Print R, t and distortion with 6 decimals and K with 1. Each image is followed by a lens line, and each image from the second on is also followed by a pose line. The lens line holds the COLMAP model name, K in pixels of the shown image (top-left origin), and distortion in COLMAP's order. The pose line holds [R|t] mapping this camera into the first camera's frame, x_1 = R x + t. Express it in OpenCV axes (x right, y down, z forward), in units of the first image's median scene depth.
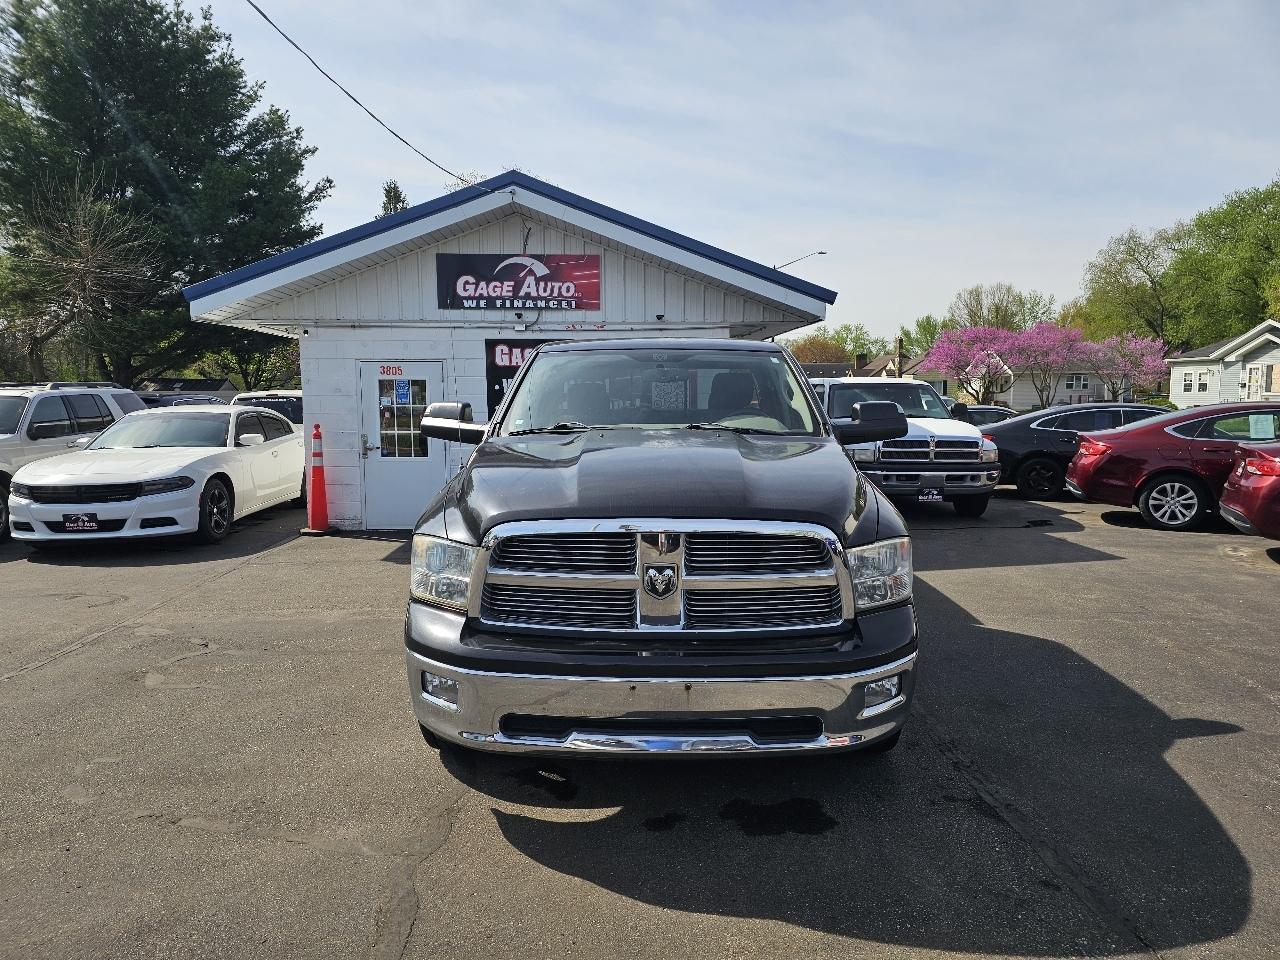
lens RADIAL K [[853.5, 0, 642.1], [0, 853.5, 483.9], [0, 0, 1]] dist [0.059458, -0.055053]
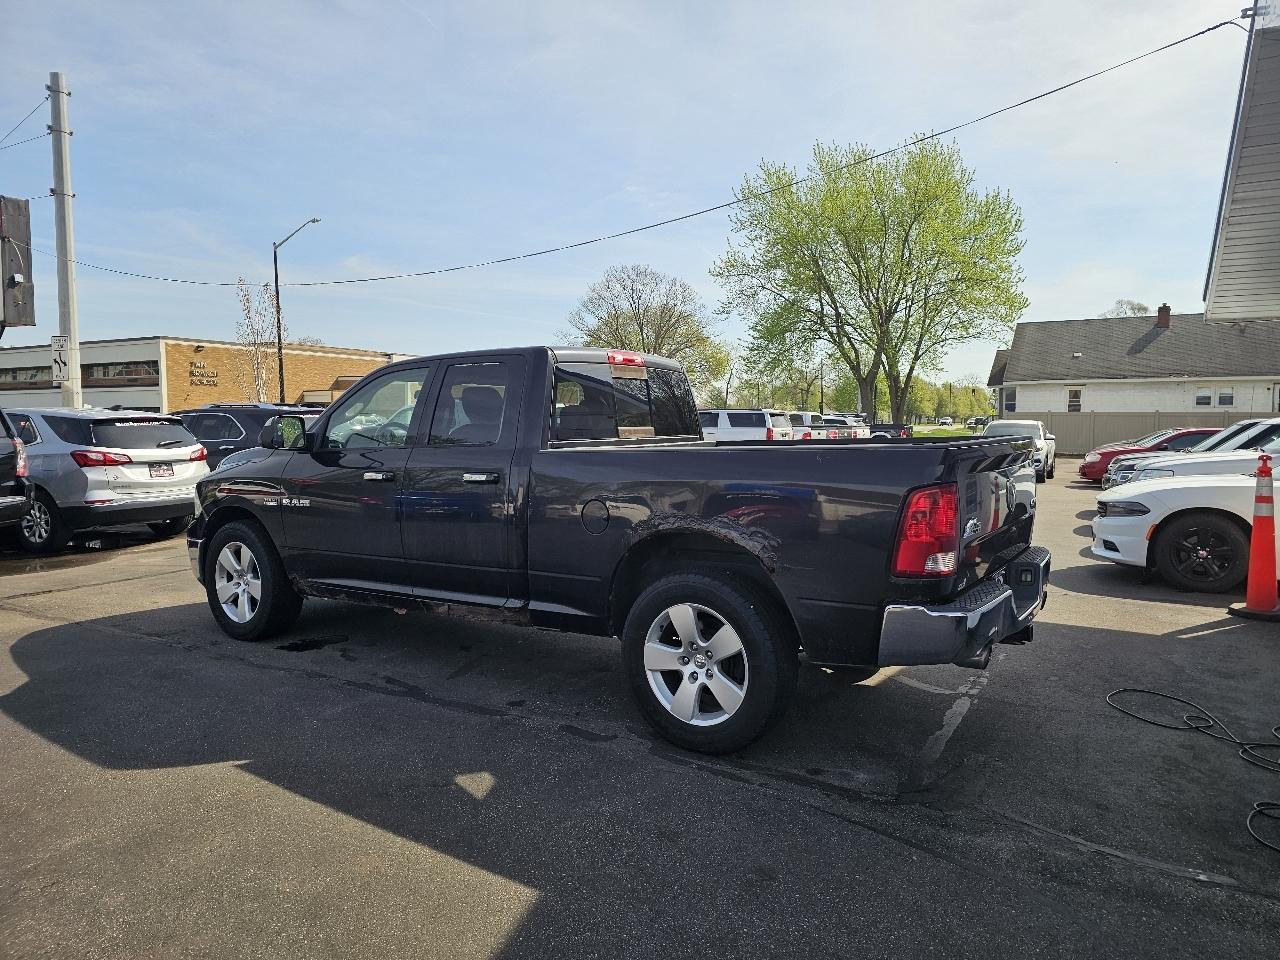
lens RADIAL K [[853.5, 0, 645.6], [0, 853.5, 477.0], [0, 0, 1]] dist [0.059458, -0.055053]
pose [[-0.542875, 0.058972, -0.837740, 0.454378], [-0.087807, 0.988078, 0.126457, -0.093563], [0.835211, 0.142210, -0.531225, 0.941195]]
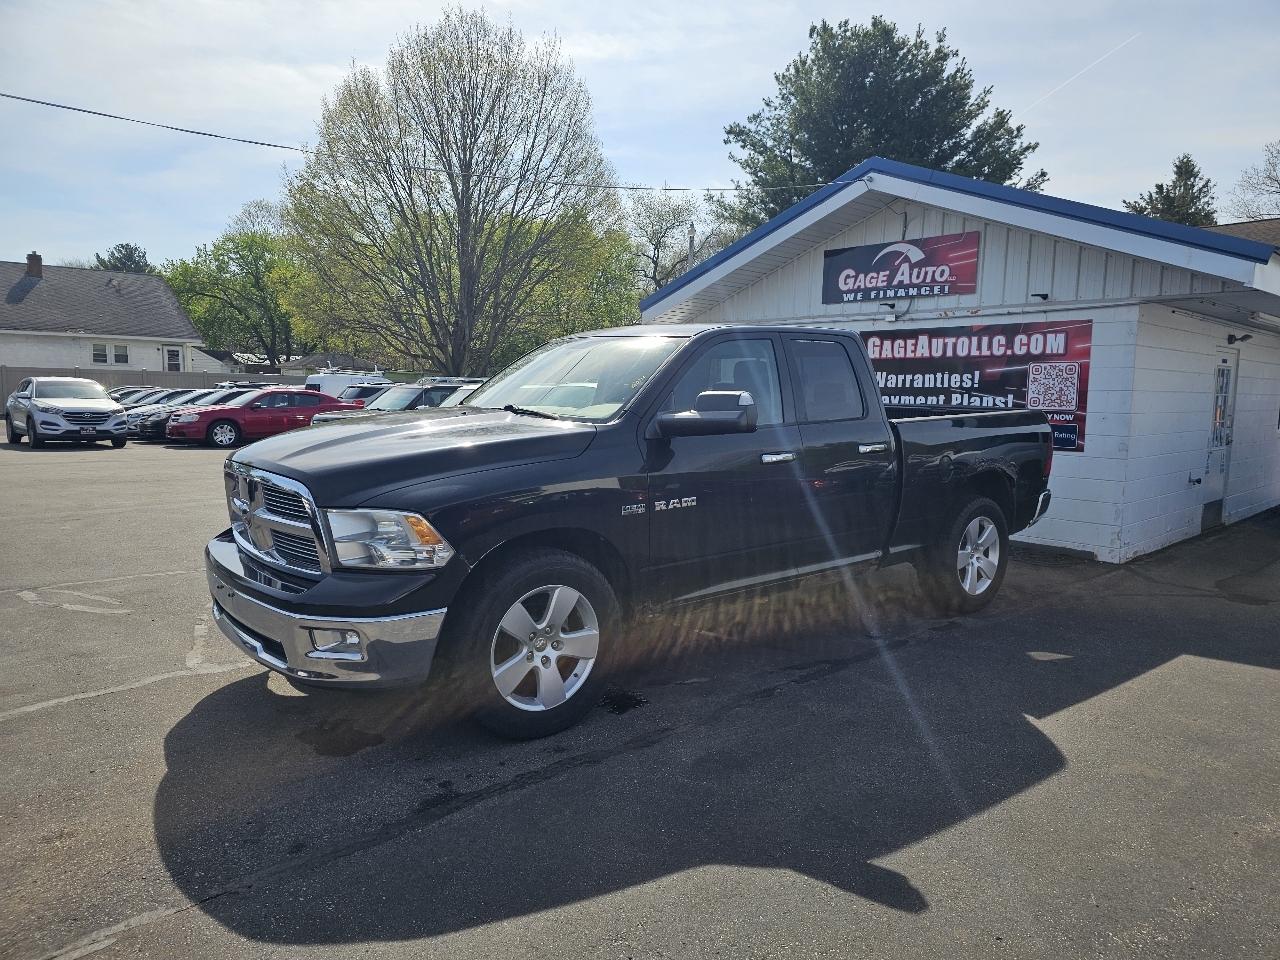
lens RADIAL K [[853.5, 0, 648.6], [0, 853.5, 480.0], [0, 0, 1]] dist [0.059458, -0.055053]
pose [[0.653794, 0.096772, -0.750459, 0.418761], [-0.100474, 0.994109, 0.040658, -0.015256], [0.749972, 0.048820, 0.659665, 0.175296]]
